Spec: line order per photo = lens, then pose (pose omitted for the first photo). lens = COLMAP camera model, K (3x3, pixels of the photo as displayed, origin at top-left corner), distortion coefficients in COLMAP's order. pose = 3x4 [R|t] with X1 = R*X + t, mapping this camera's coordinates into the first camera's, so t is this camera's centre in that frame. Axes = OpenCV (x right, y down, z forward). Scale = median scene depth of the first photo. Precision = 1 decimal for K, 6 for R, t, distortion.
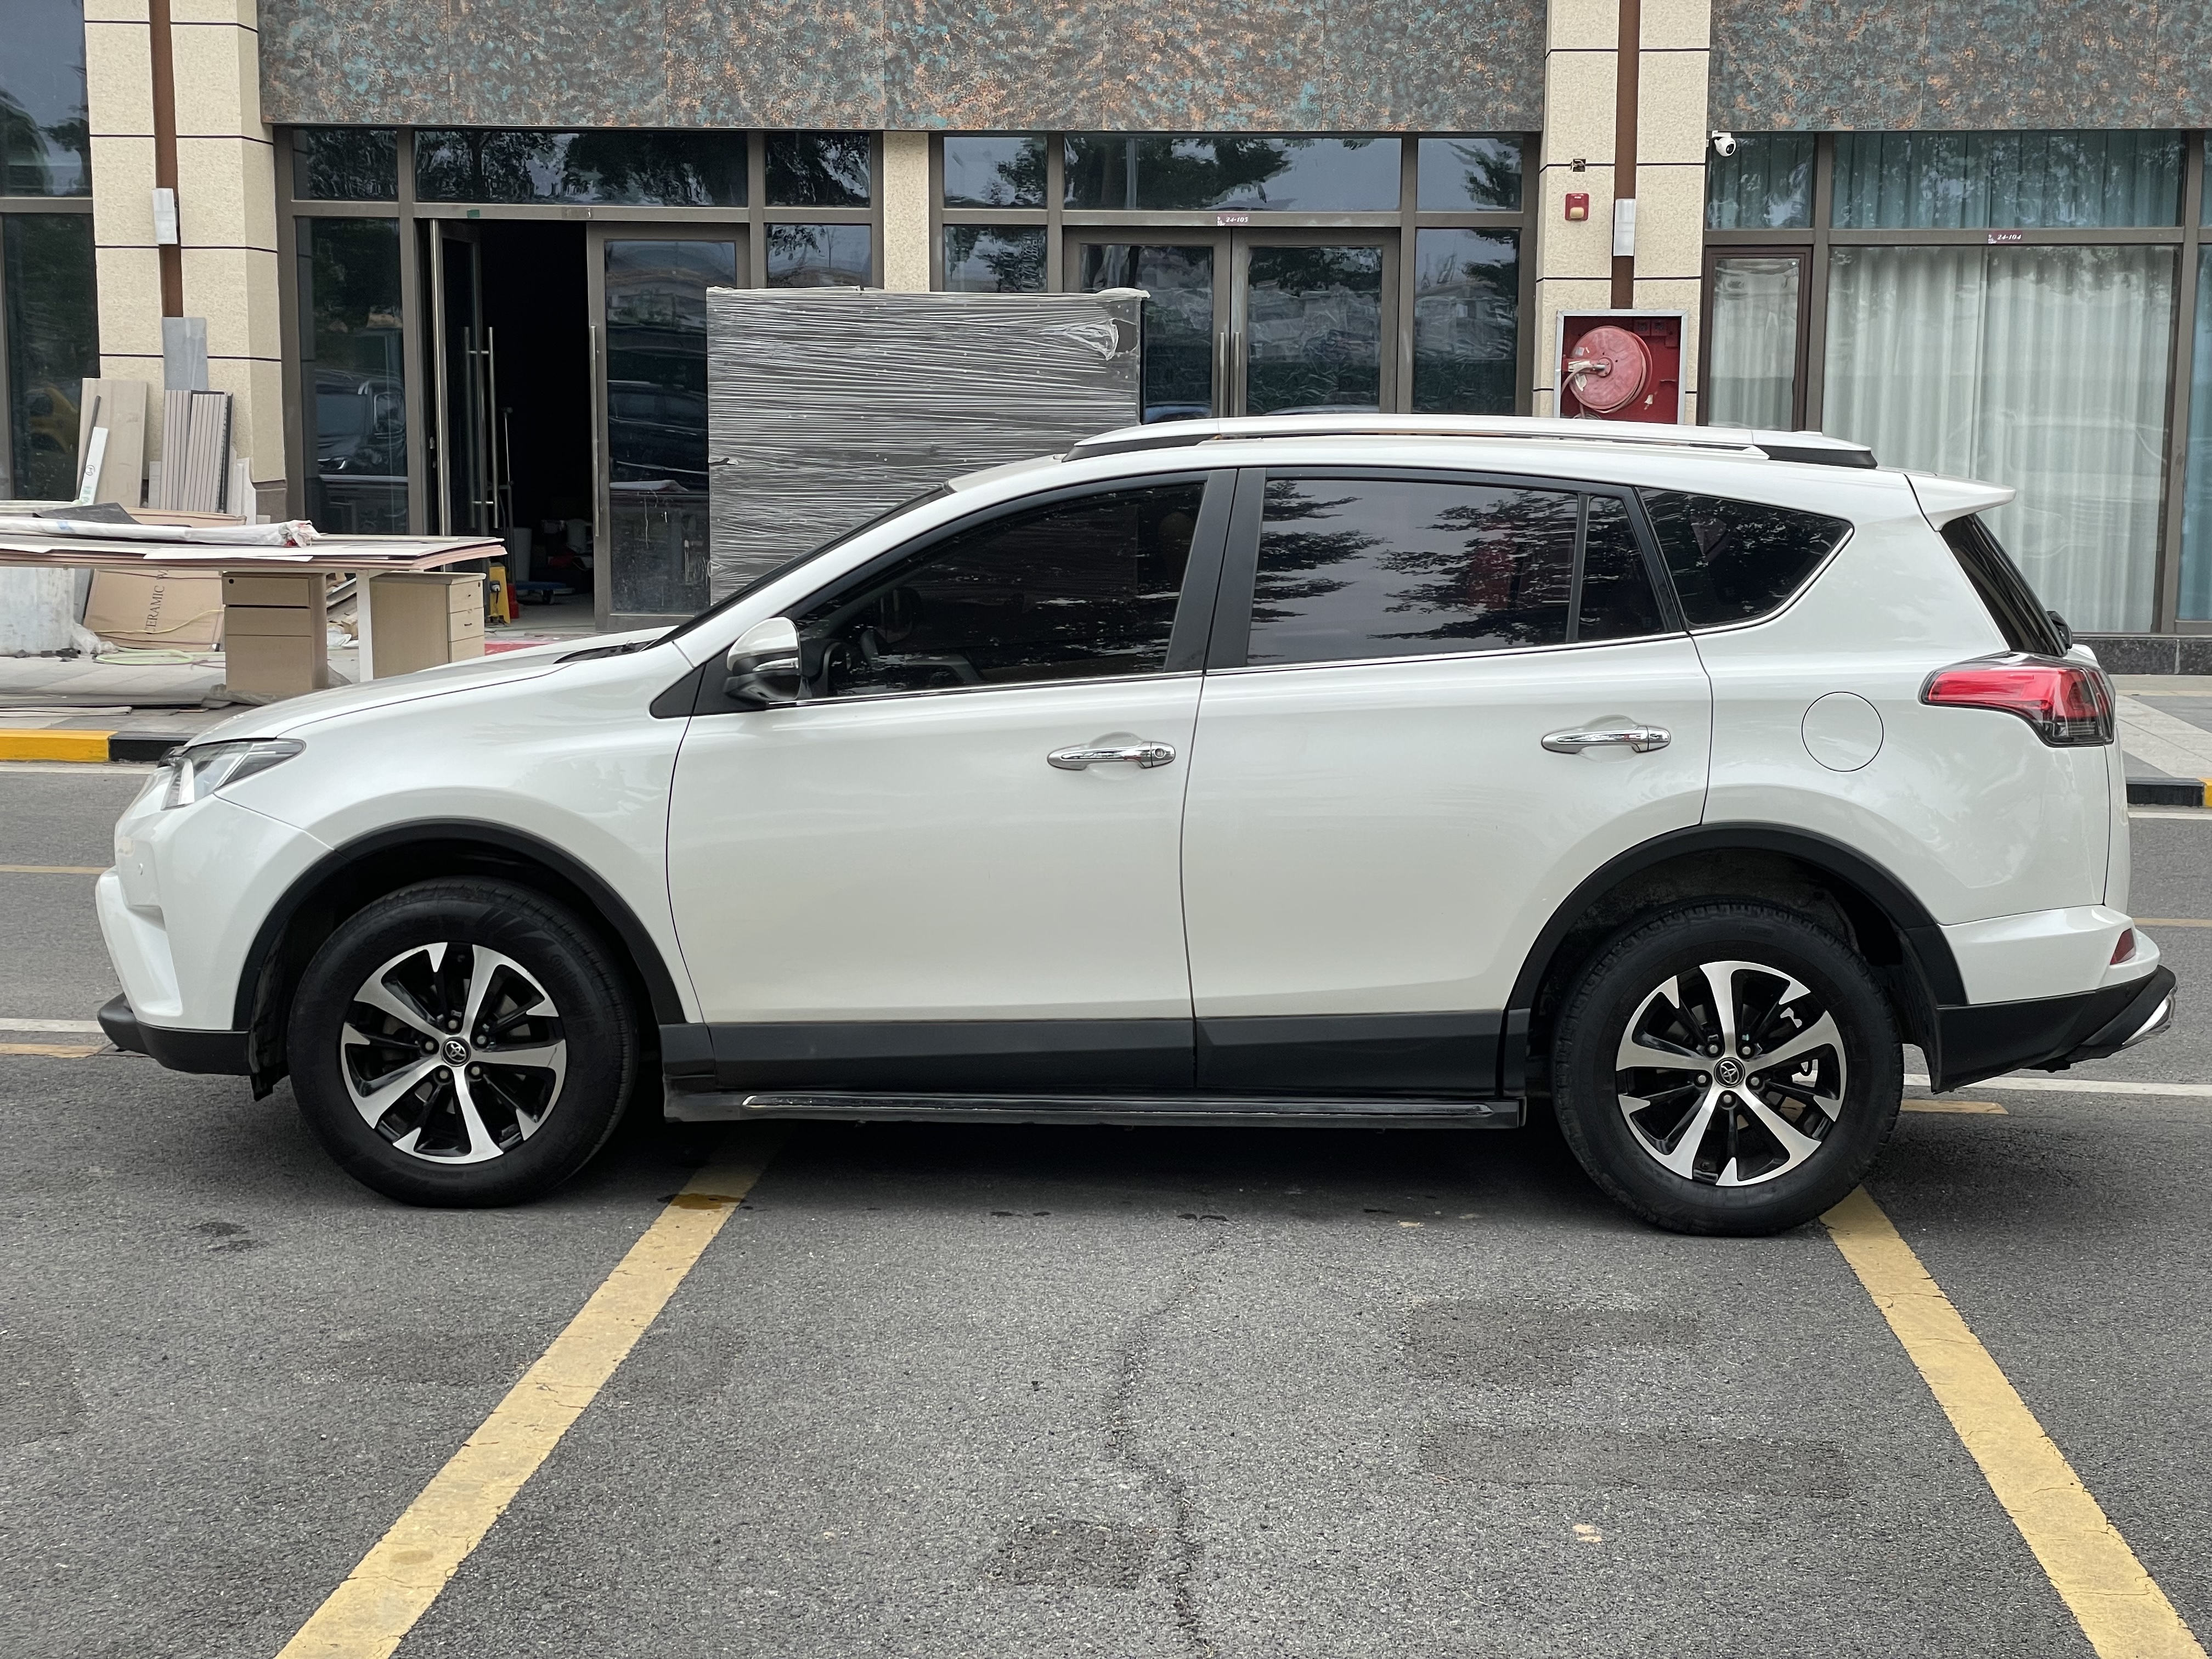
lens RADIAL K [[3298.2, 0, 1101.1], [0, 3298.2, 832.0], [0, 0, 1]] dist [0.092057, 0.000000]
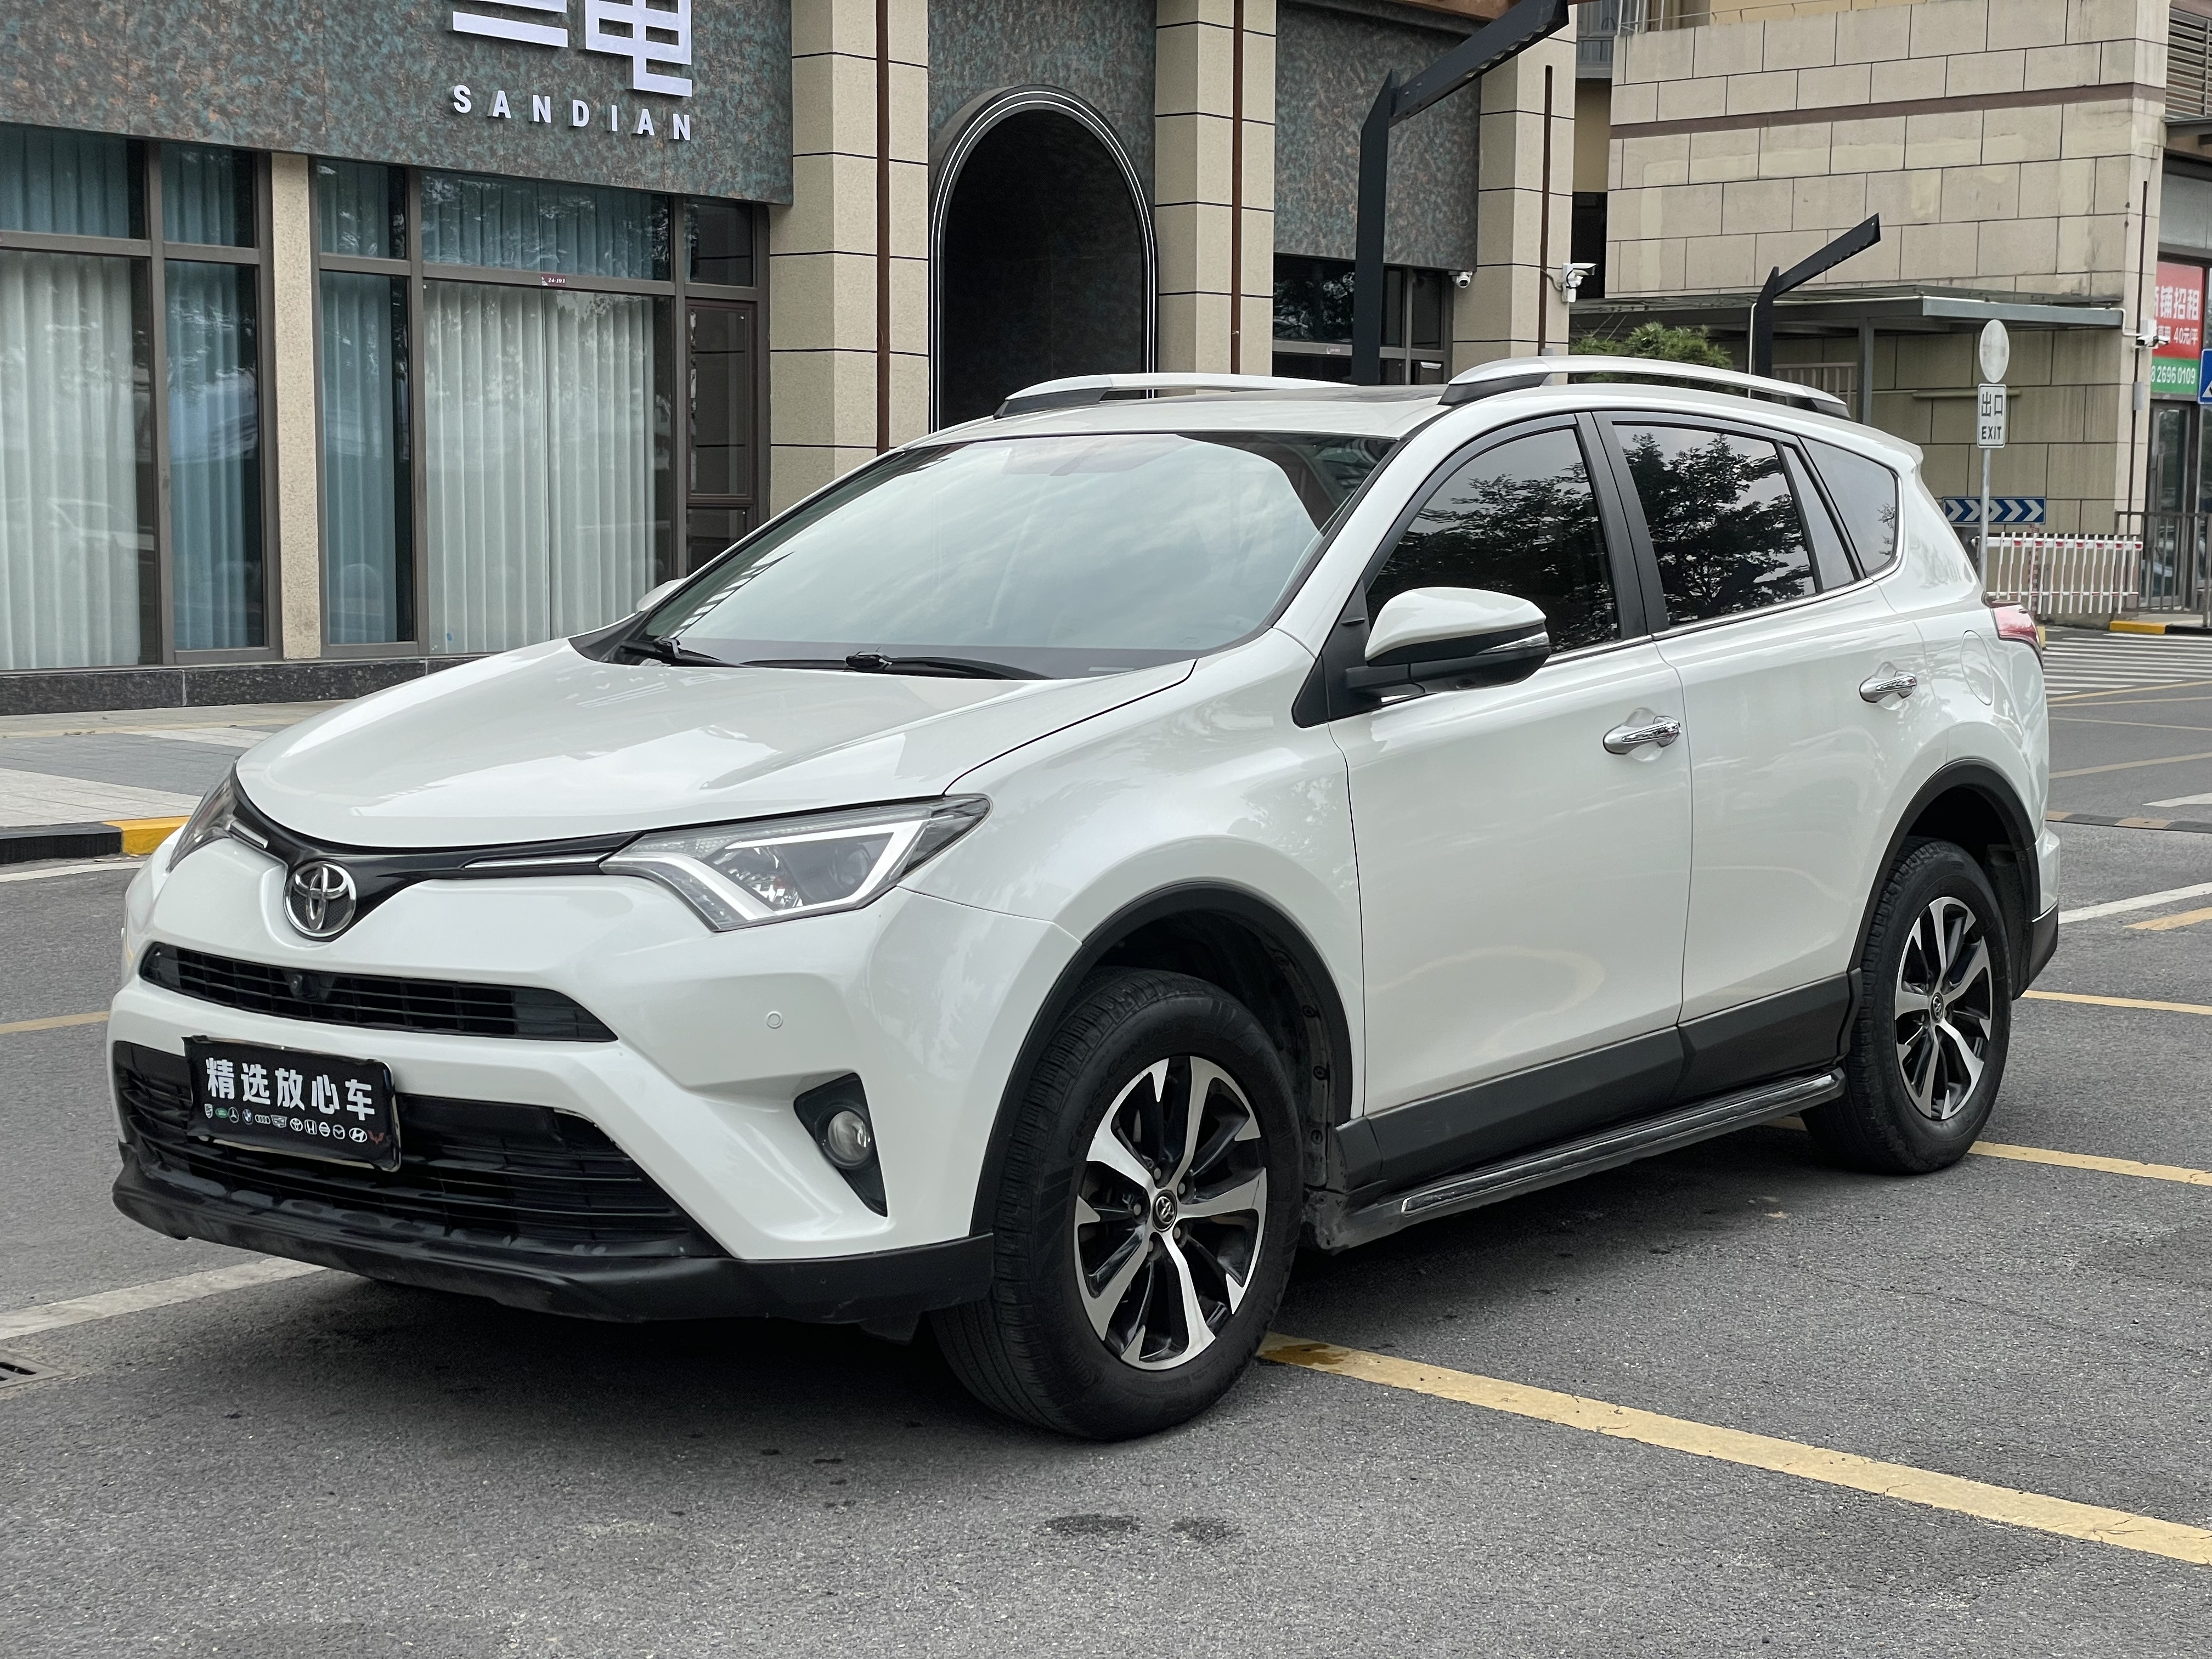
lens RADIAL K [[3298.2, 0, 1126.1], [0, 3298.2, 810.6], [0, 0, 1]] dist [0.092057, 0.000000]
pose [[0.610036, -0.083127, 0.788002, -0.755474], [0.102909, 0.994371, 0.025229, -0.038477], [-0.785663, 0.065702, 0.615156, 0.561426]]
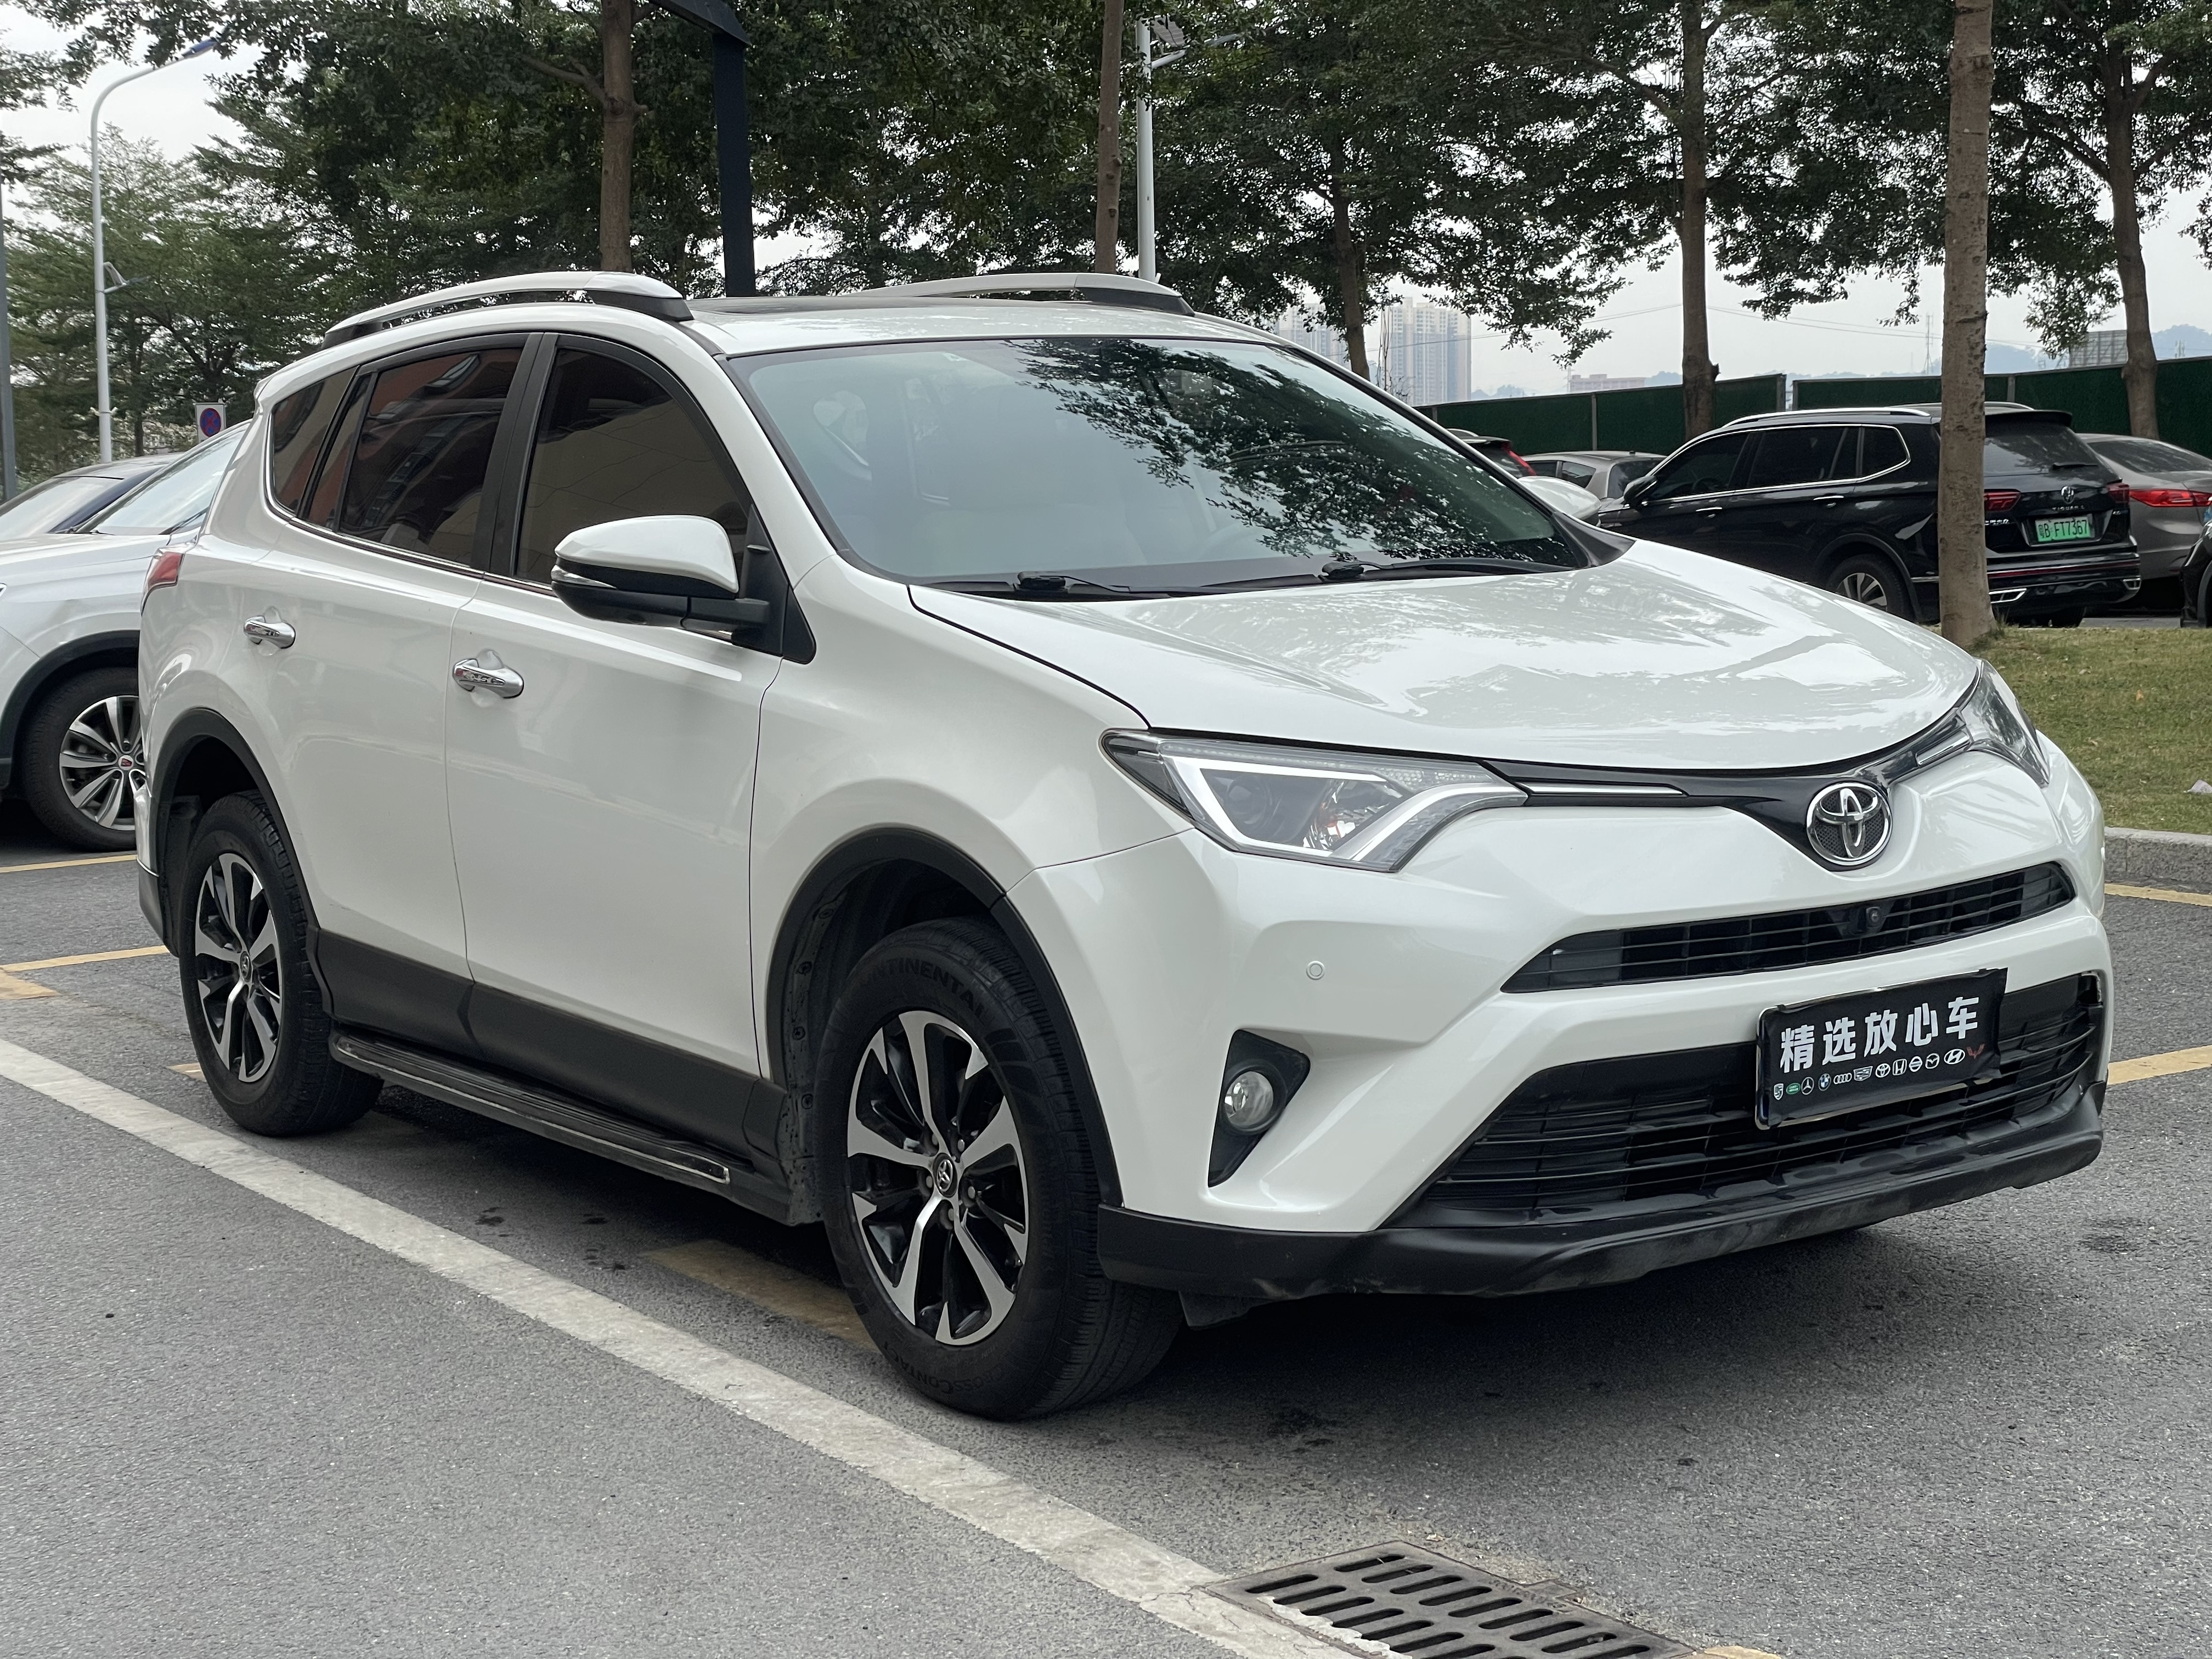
lens RADIAL K [[3298.2, 0, 1111.8], [0, 3298.2, 847.9], [0, 0, 1]] dist [0.092057, 0.000000]
pose [[-0.583034, -0.094869, 0.806890, -0.740394], [0.119022, 0.972470, 0.200338, -0.156616], [-0.803682, 0.212842, -0.555691, 1.570011]]
